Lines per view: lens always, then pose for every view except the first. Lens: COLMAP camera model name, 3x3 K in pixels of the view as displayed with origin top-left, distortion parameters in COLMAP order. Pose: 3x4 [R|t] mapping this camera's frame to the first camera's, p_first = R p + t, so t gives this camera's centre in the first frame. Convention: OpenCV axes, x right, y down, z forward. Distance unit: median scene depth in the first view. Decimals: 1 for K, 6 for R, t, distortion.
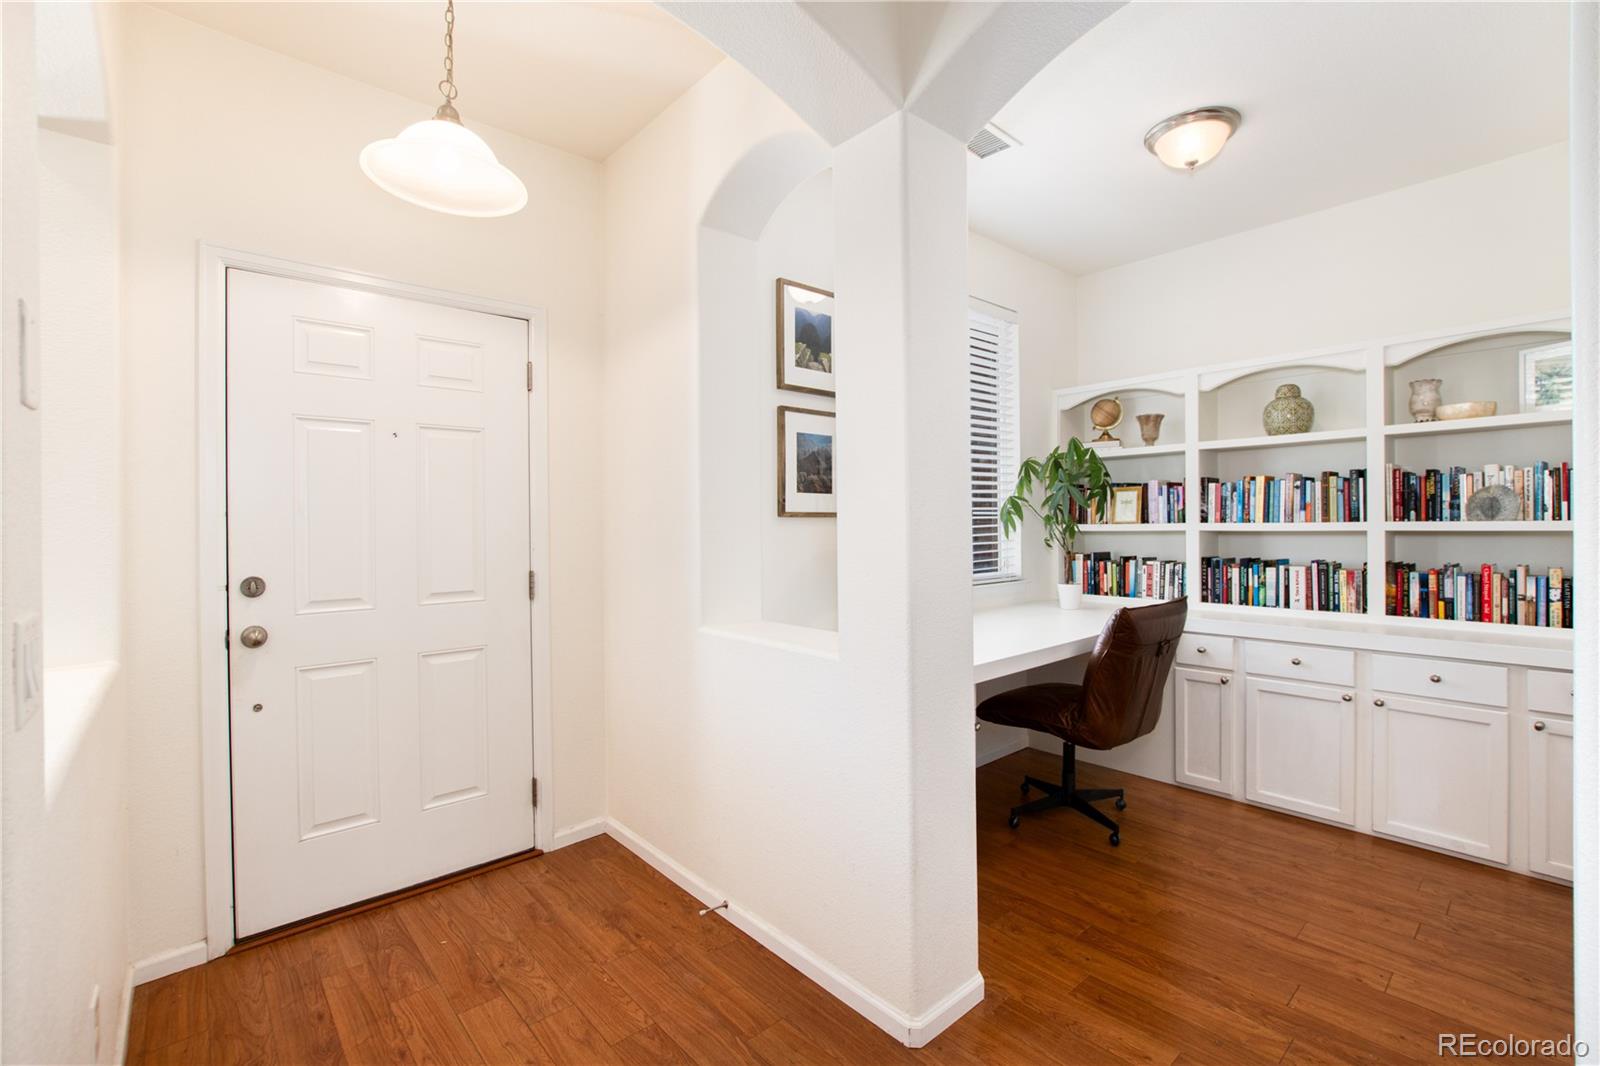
lens RADIAL K [[712.7, 0, 832.5], [0, 712.7, 525.2], [0, 0, 1]] dist [-0.021208, -0.000121]
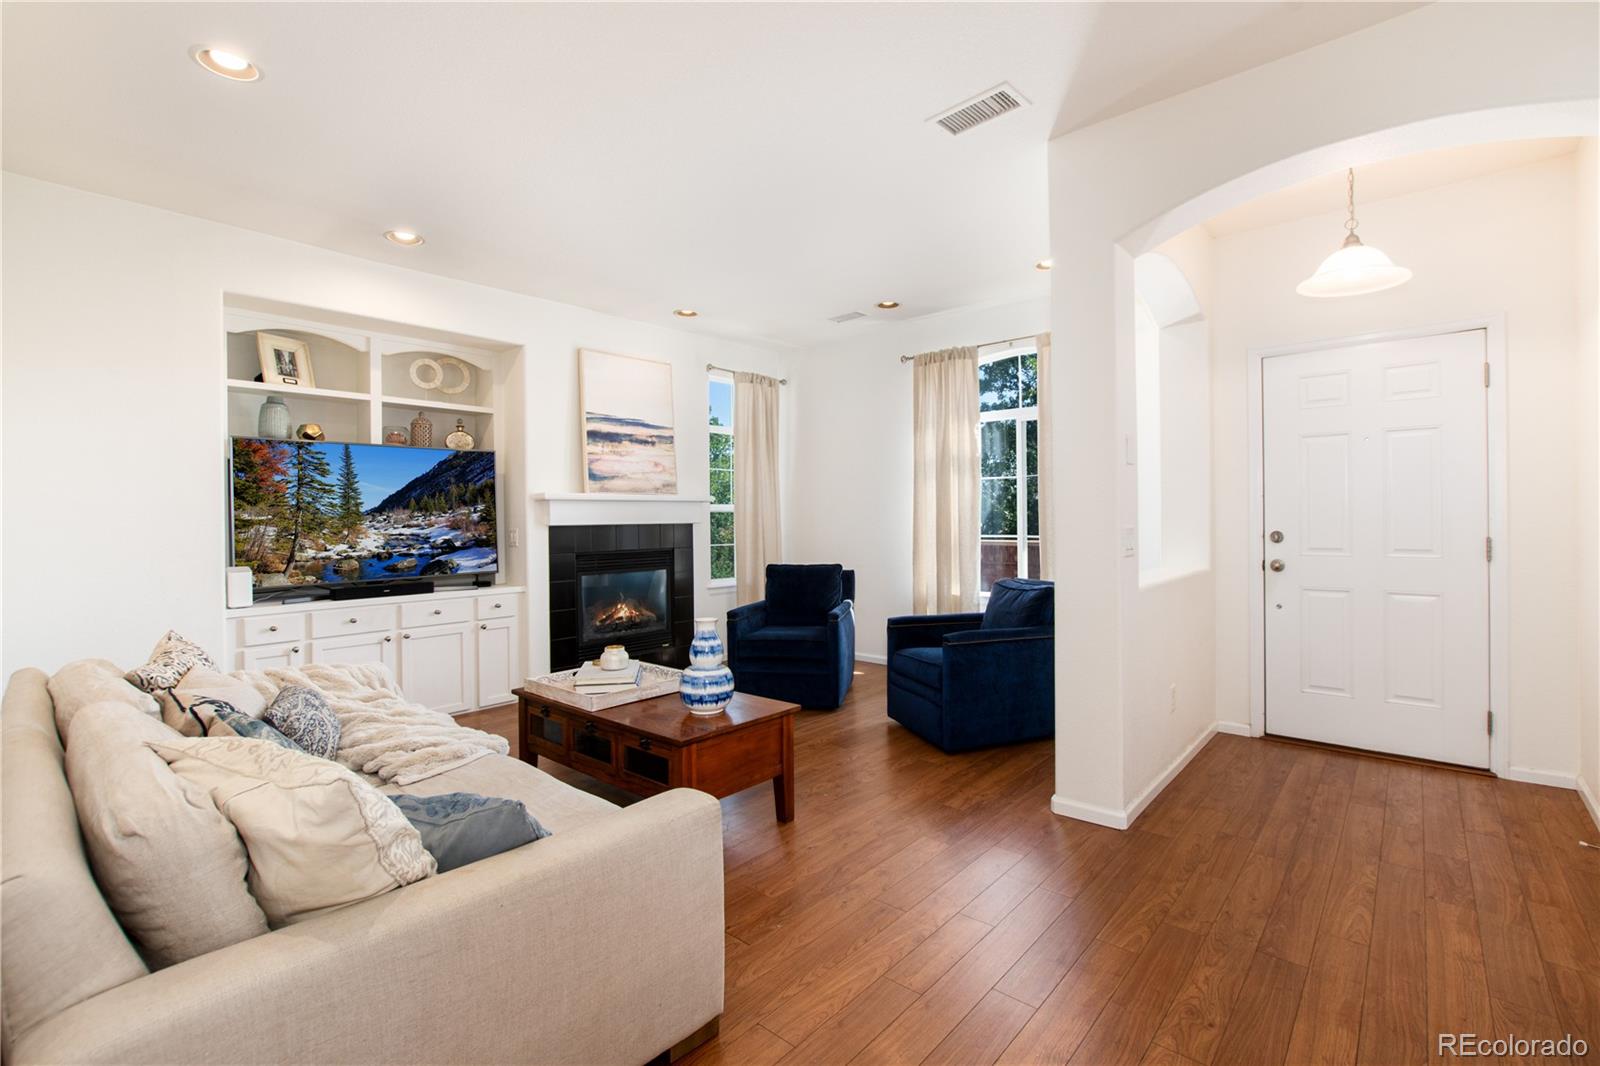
lens RADIAL K [[704.3, 0, 800.2], [0, 704.3, 523.9], [0, 0, 1]] dist [-0.029377, -0.001549]
pose [[0.095066, 0.019590, -0.995278, 0.523373], [0.003946, 0.999791, 0.020056, 0.008267], [0.995463, -0.005834, 0.094968, -0.238806]]
